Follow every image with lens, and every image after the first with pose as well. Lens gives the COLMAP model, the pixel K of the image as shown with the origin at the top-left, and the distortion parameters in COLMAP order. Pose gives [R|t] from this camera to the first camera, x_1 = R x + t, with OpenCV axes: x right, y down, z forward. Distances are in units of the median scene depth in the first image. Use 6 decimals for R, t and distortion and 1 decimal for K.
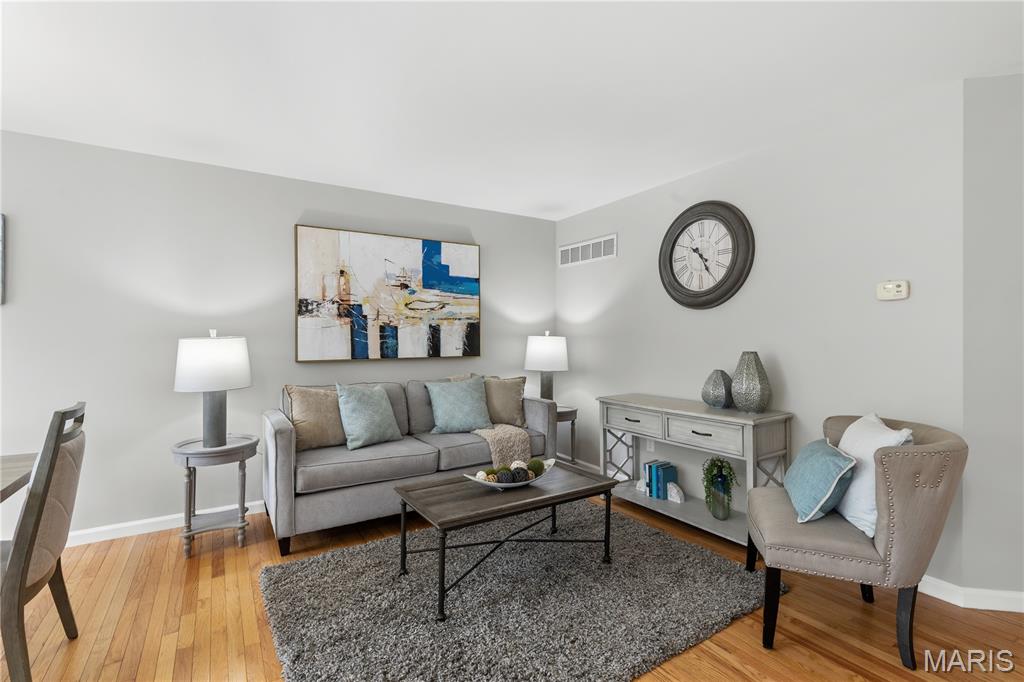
lens RADIAL K [[466.7, 0, 519.0], [0, 466.7, 342.6], [0, 0, 1]] dist [0.005576, -0.003836]
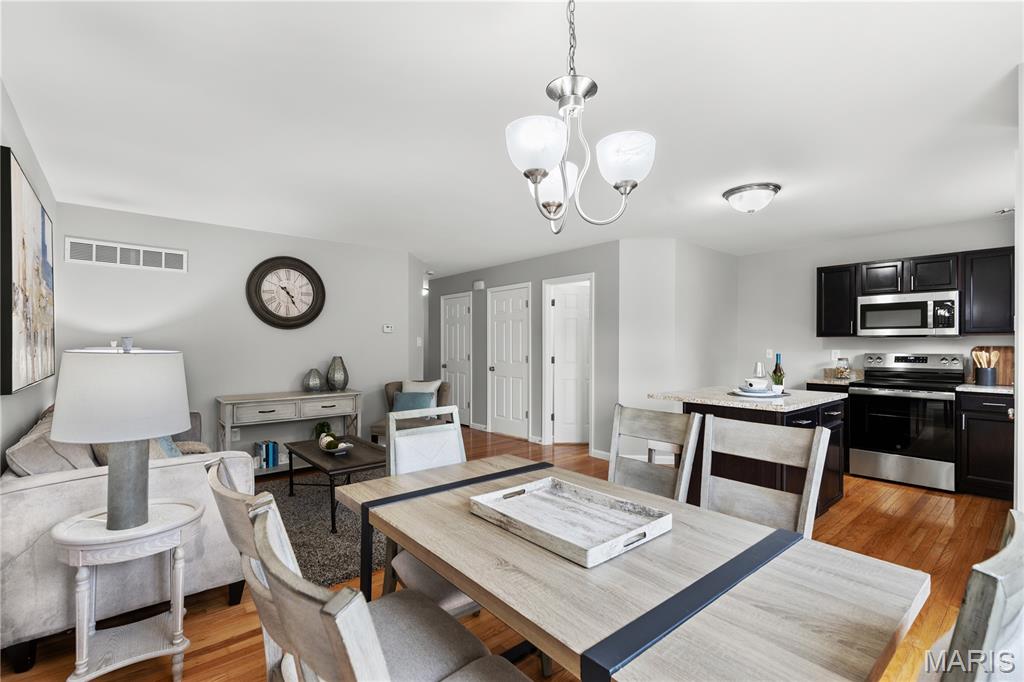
lens RADIAL K [[466.7, 0, 515.4], [0, 466.7, 348.7], [0, 0, 1]] dist [0.005576, -0.003836]
pose [[-0.139813, -0.003709, 0.990171, -1.134125], [0.008656, 0.999950, 0.004968, -0.010676], [-0.990140, 0.009265, -0.139773, 0.481217]]
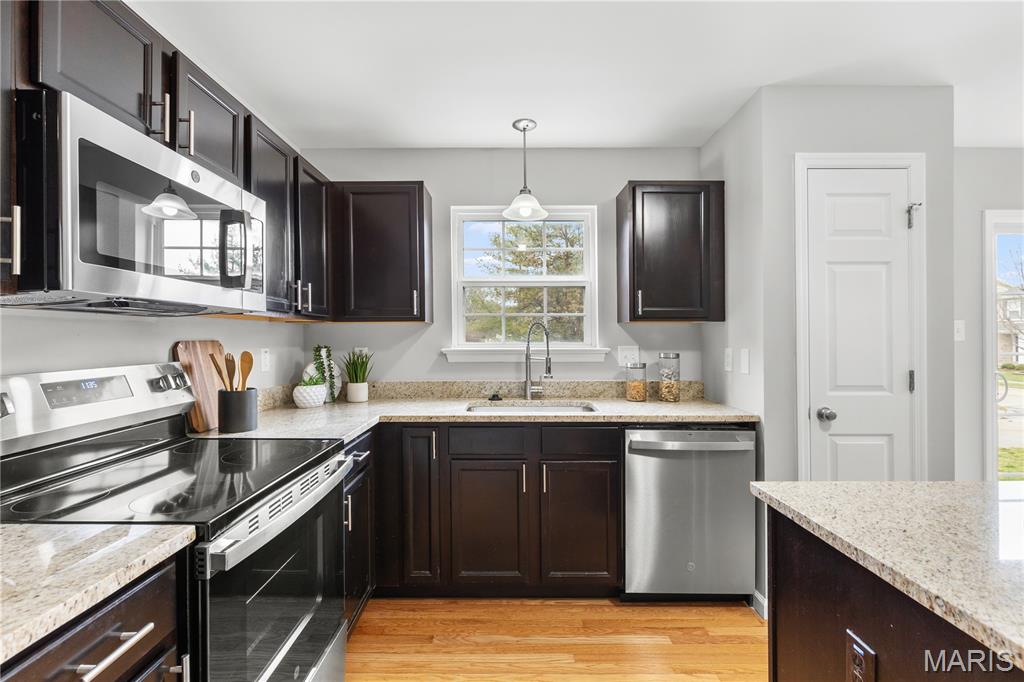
lens RADIAL K [[466.7, 0, 510.0], [0, 466.7, 340.4], [0, 0, 1]] dist [0.005576, -0.003836]
pose [[-0.536608, 0.007772, -0.843796, 0.197764], [-0.006634, 0.999888, 0.013429, -0.009110], [0.843806, 0.012804, -0.536496, -0.359717]]
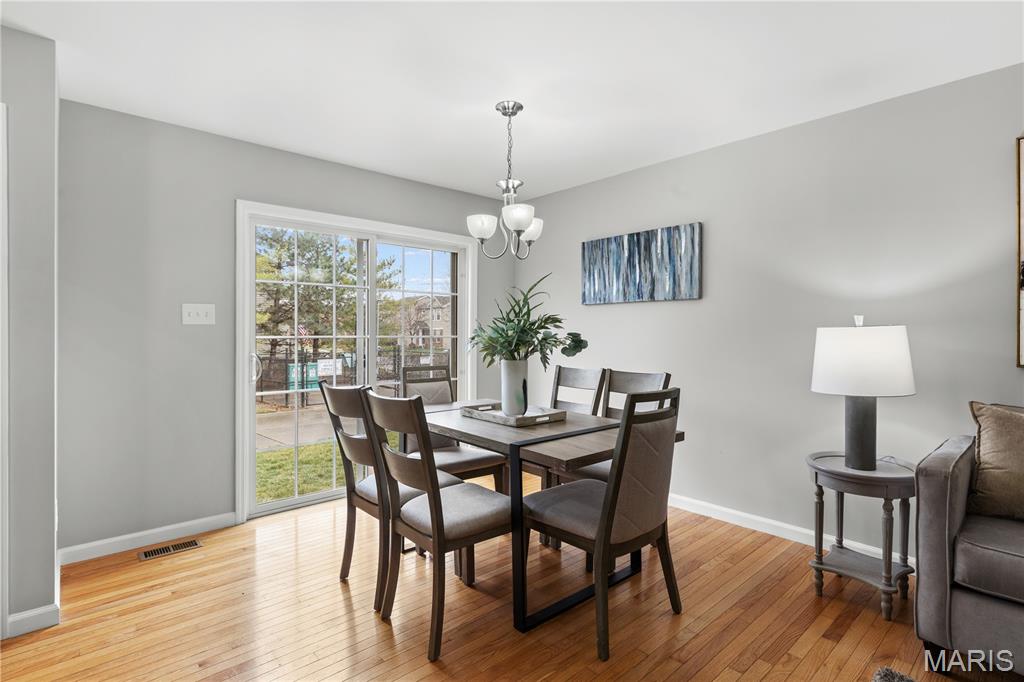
lens RADIAL K [[499.6, 0, 518.8], [0, 499.6, 336.6], [0, 0, 1]] dist [-0.002887, 0.000317]
pose [[0.170380, 0.011795, -0.985308, 0.045891], [-0.011134, 0.999888, 0.010044, 0.003929], [0.985315, 0.009259, 0.170492, 0.259456]]
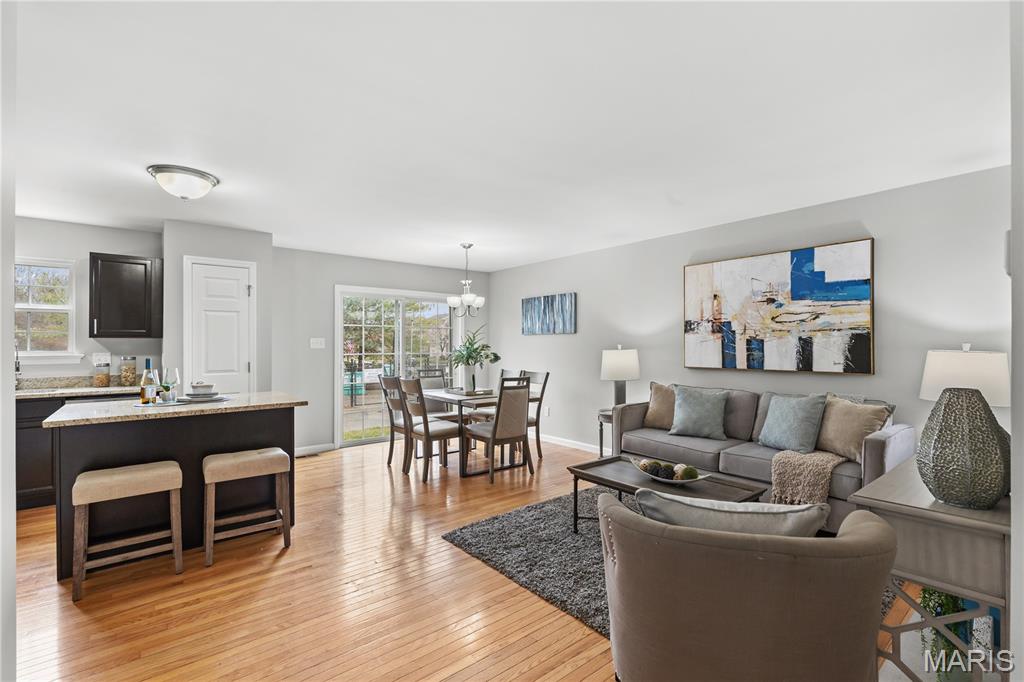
lens RADIAL K [[466.7, 0, 520.5], [0, 466.7, 342.8], [0, 0, 1]] dist [0.005576, -0.003836]
pose [[0.120697, -0.000860, -0.992689, 0.811734], [-0.007698, 0.999969, -0.001803, -0.023986], [0.992660, 0.007859, 0.120687, 0.368143]]
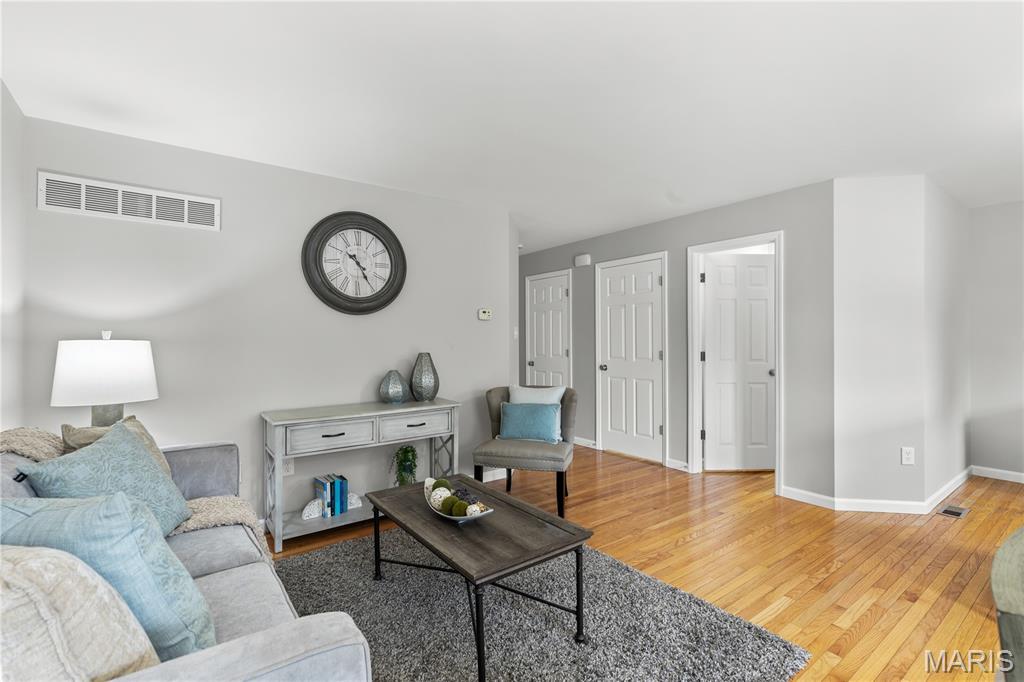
lens RADIAL K [[466.7, 0, 512.6], [0, 466.7, 339.8], [0, 0, 1]] dist [0.005576, -0.003836]
pose [[-0.068559, 0.002465, 0.997644, -0.652272], [0.013632, 0.999906, -0.001534, -0.008725], [-0.997554, 0.013495, -0.068586, 0.706081]]
